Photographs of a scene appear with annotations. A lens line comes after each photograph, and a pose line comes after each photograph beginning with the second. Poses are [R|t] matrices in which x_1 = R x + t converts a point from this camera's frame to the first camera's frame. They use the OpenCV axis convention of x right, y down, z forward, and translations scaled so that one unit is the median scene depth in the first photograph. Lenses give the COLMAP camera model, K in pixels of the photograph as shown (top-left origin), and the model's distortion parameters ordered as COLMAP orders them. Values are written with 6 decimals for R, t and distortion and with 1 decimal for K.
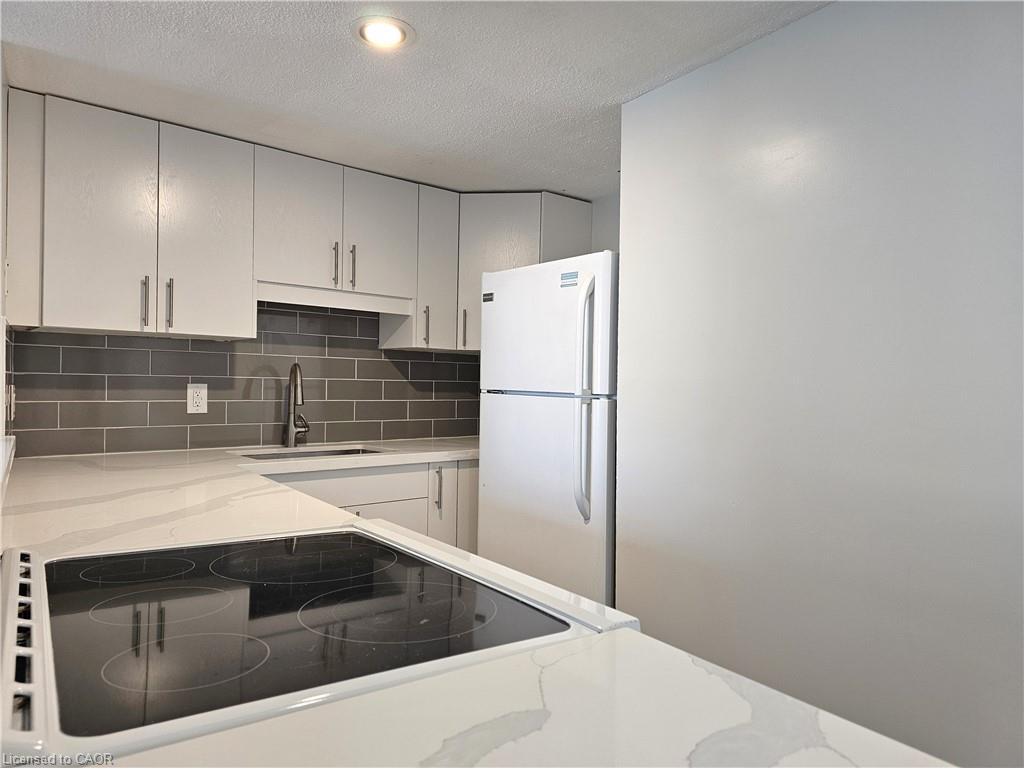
lens RADIAL K [[665.3, 0, 512.0], [0, 665.3, 384.0], [0, 0, 1]] dist [-0.001425, 0.000072]
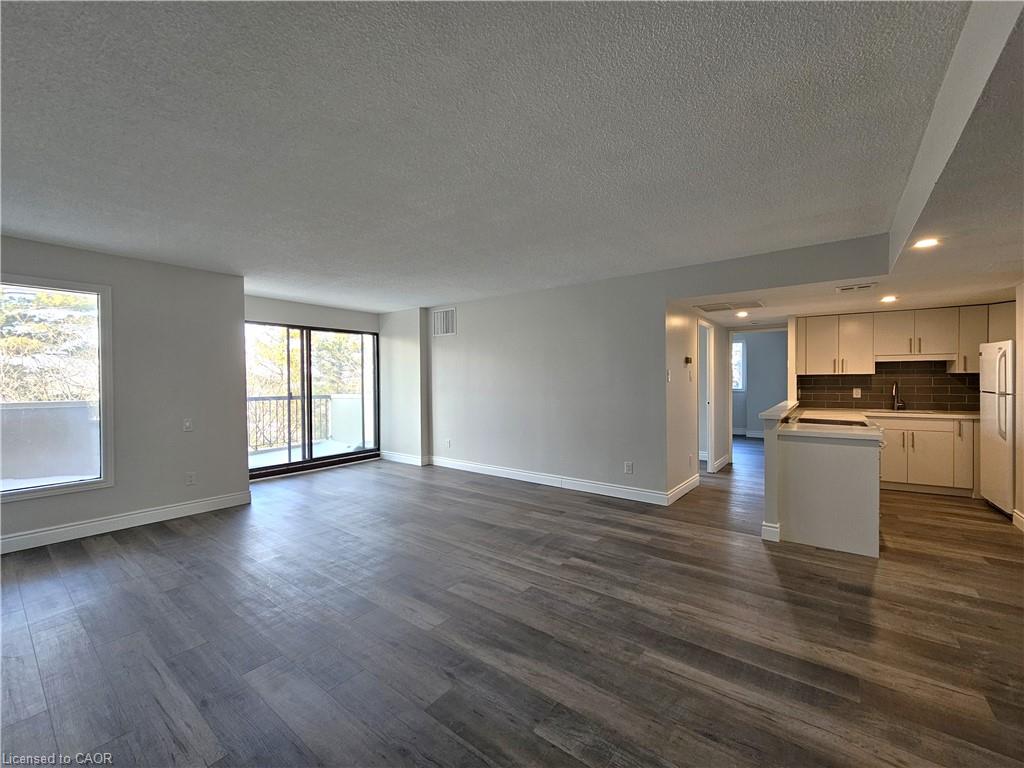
lens RADIAL K [[421.5, 0, 513.1], [0, 421.5, 385.6], [0, 0, 1]] dist [-0.001857, 0.000327]
pose [[0.304088, -0.004208, -0.952635, 0.926840], [0.014794, 0.999891, 0.000305, -0.037517], [0.952529, -0.014186, 0.304117, -1.151789]]
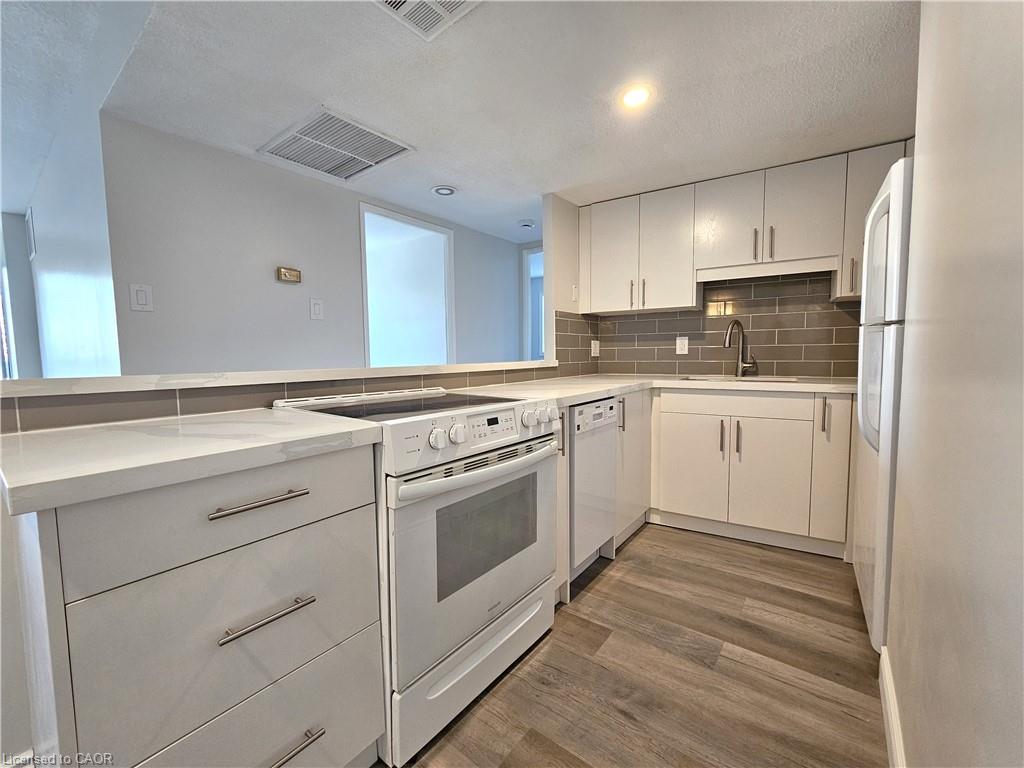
lens RADIAL K [[421.5, 0, 513.1], [0, 421.5, 385.6], [0, 0, 1]] dist [-0.001857, 0.000327]
pose [[0.287592, 0.054745, -0.956187, 0.447240], [0.019013, 0.997842, 0.062849, 0.048001], [0.957564, -0.036255, 0.285931, 0.262517]]
